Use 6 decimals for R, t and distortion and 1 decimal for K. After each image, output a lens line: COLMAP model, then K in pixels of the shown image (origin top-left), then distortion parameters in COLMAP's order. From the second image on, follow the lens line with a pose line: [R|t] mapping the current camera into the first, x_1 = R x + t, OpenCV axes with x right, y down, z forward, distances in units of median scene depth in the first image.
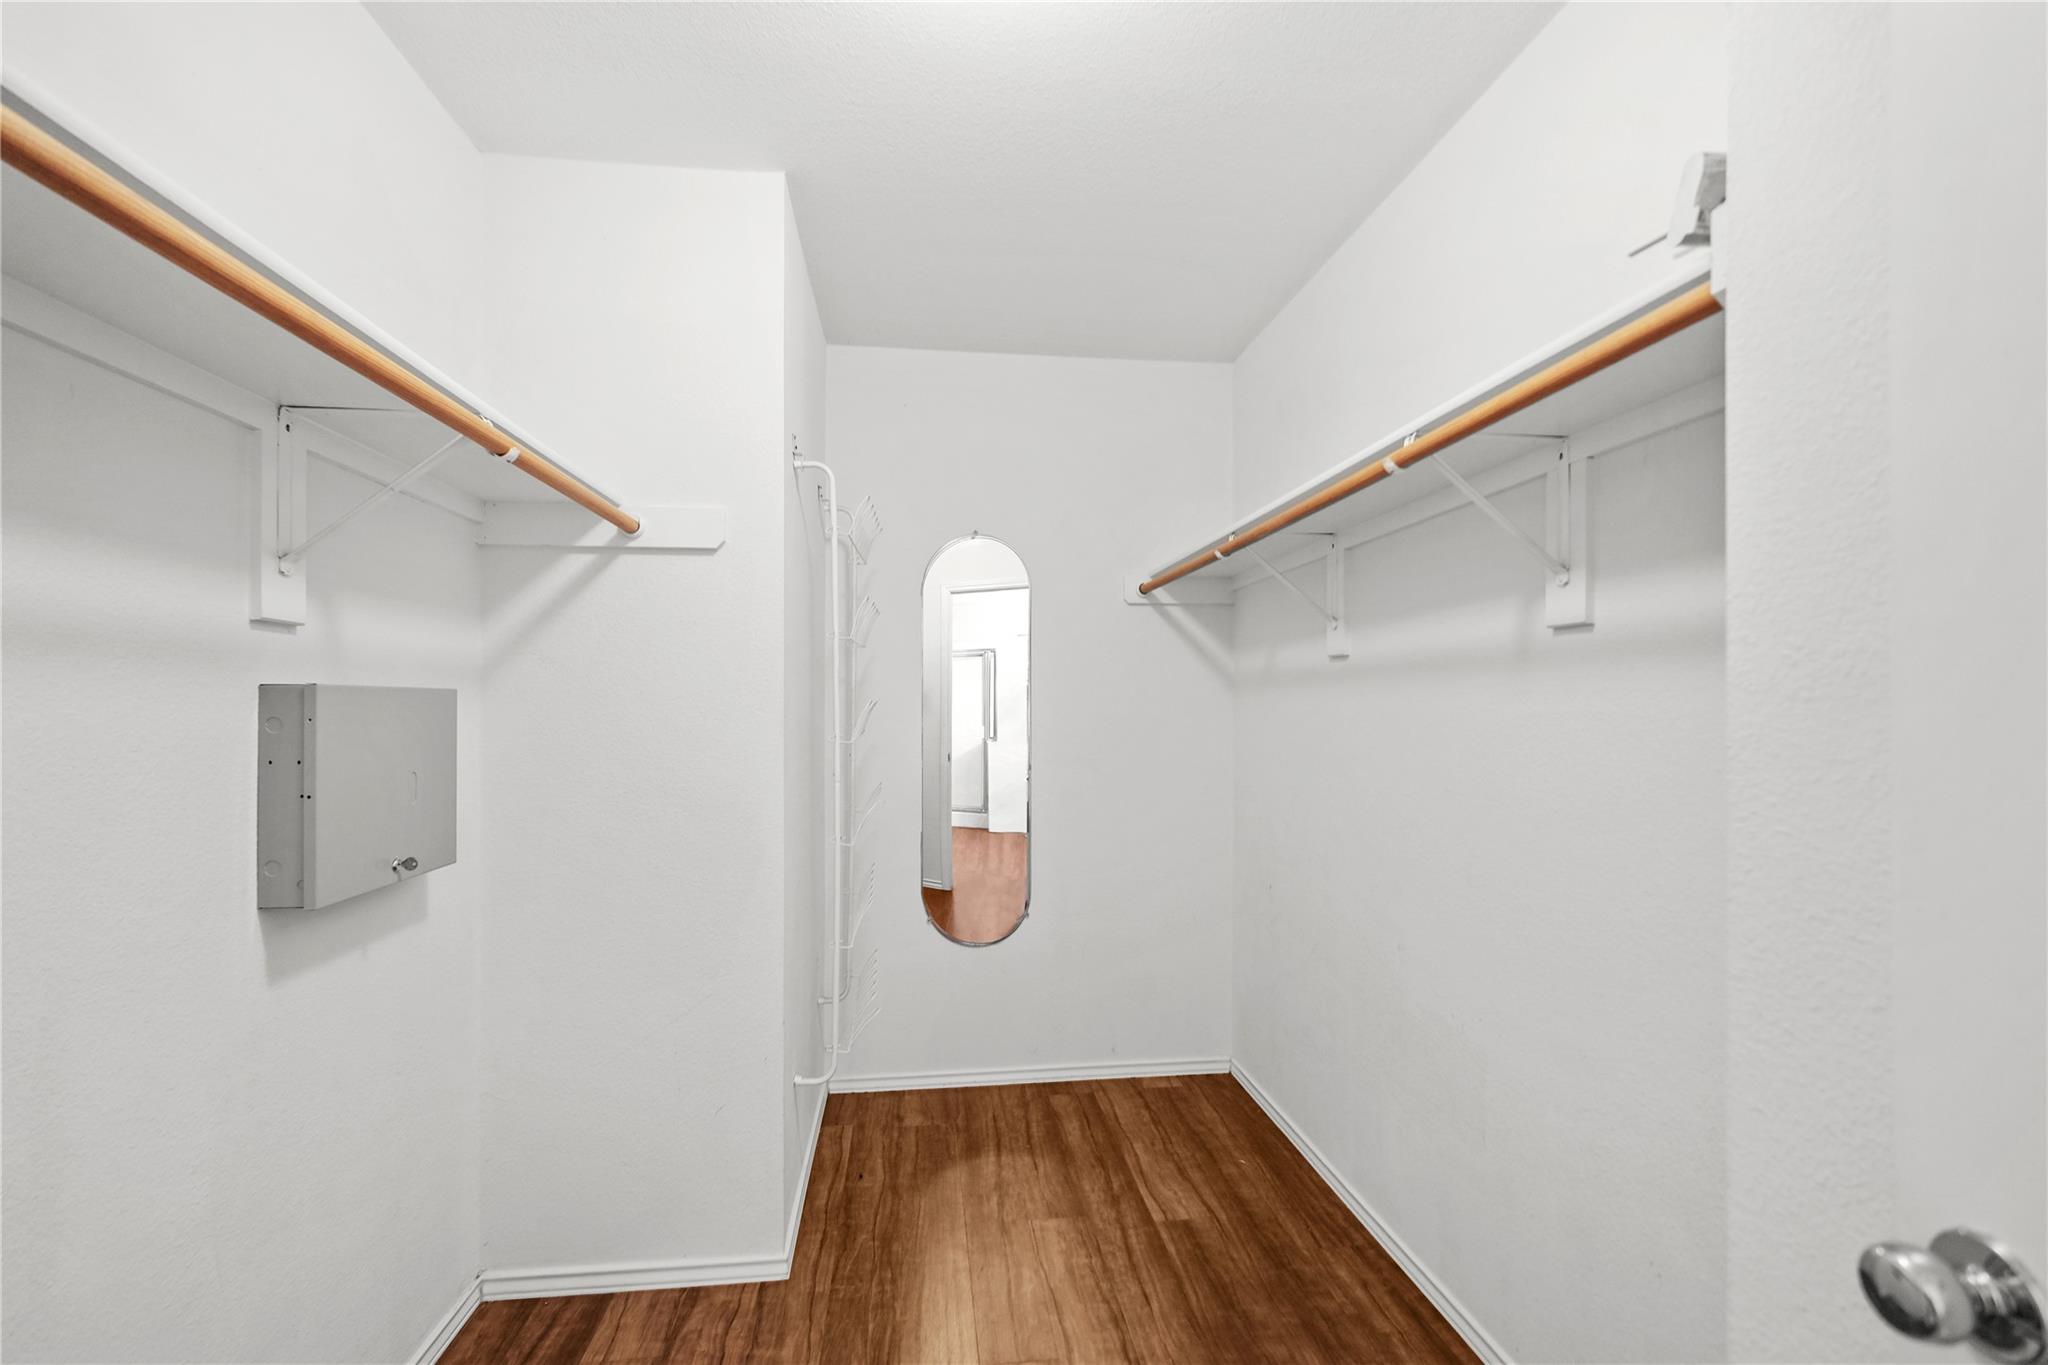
lens RADIAL K [[873.6, 0, 1025.2], [0, 873.6, 676.1], [0, 0, 1]] dist [-0.002241, -0.000162]
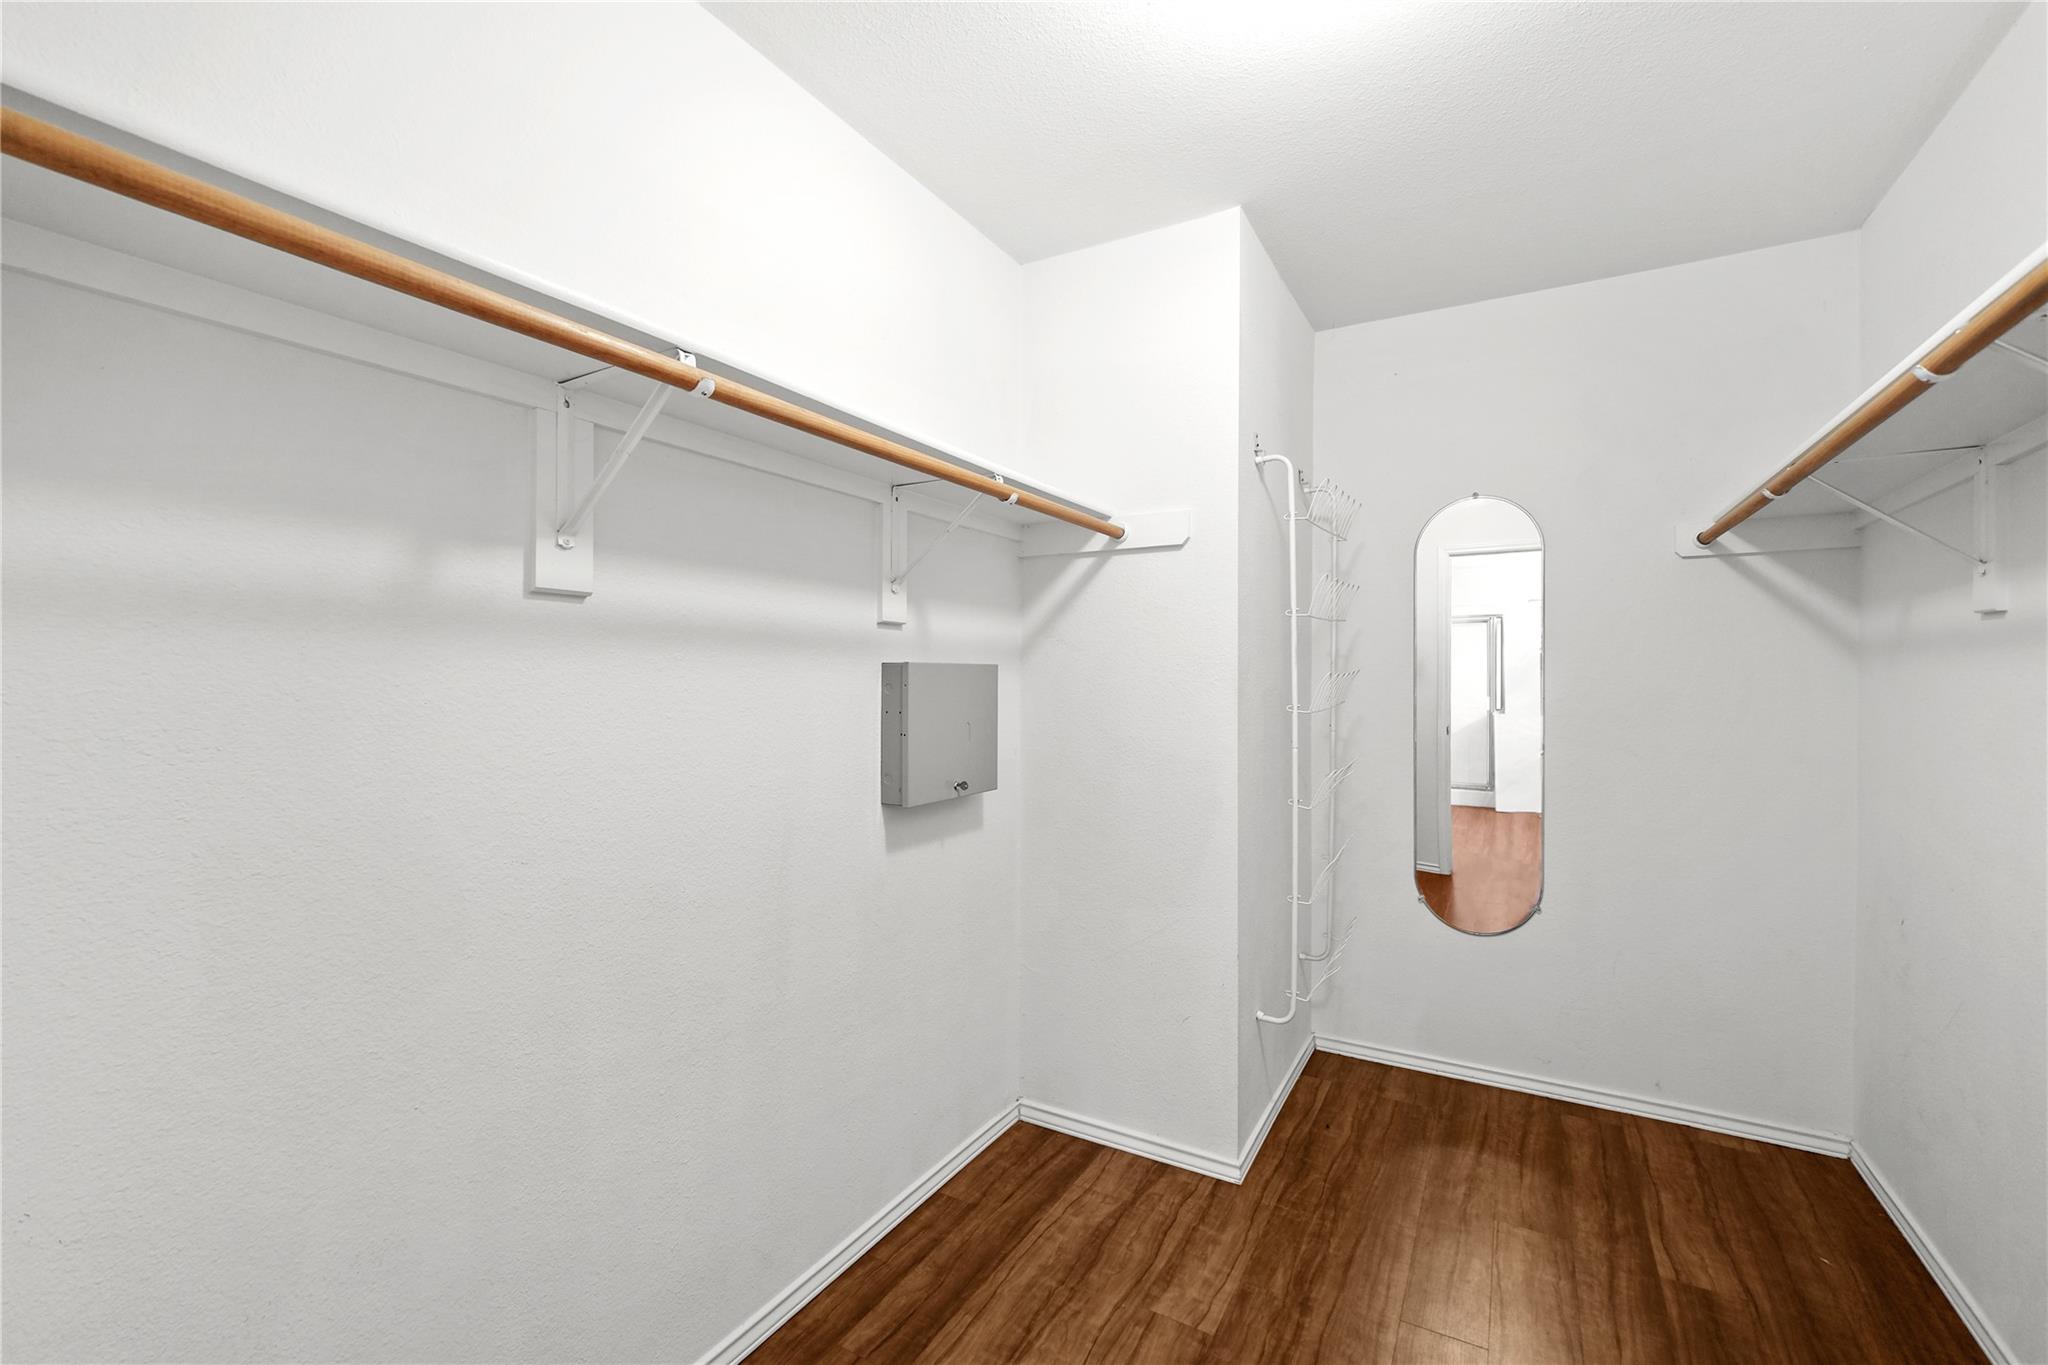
lens RADIAL K [[892.8, 0, 1025.4], [0, 892.8, 617.6], [0, 0, 1]] dist [-0.001401, -0.000252]
pose [[0.802590, -0.036729, -0.595399, 0.187474], [0.016682, 0.999094, -0.039145, -0.002936], [0.596297, 0.021484, 0.802476, -0.094554]]
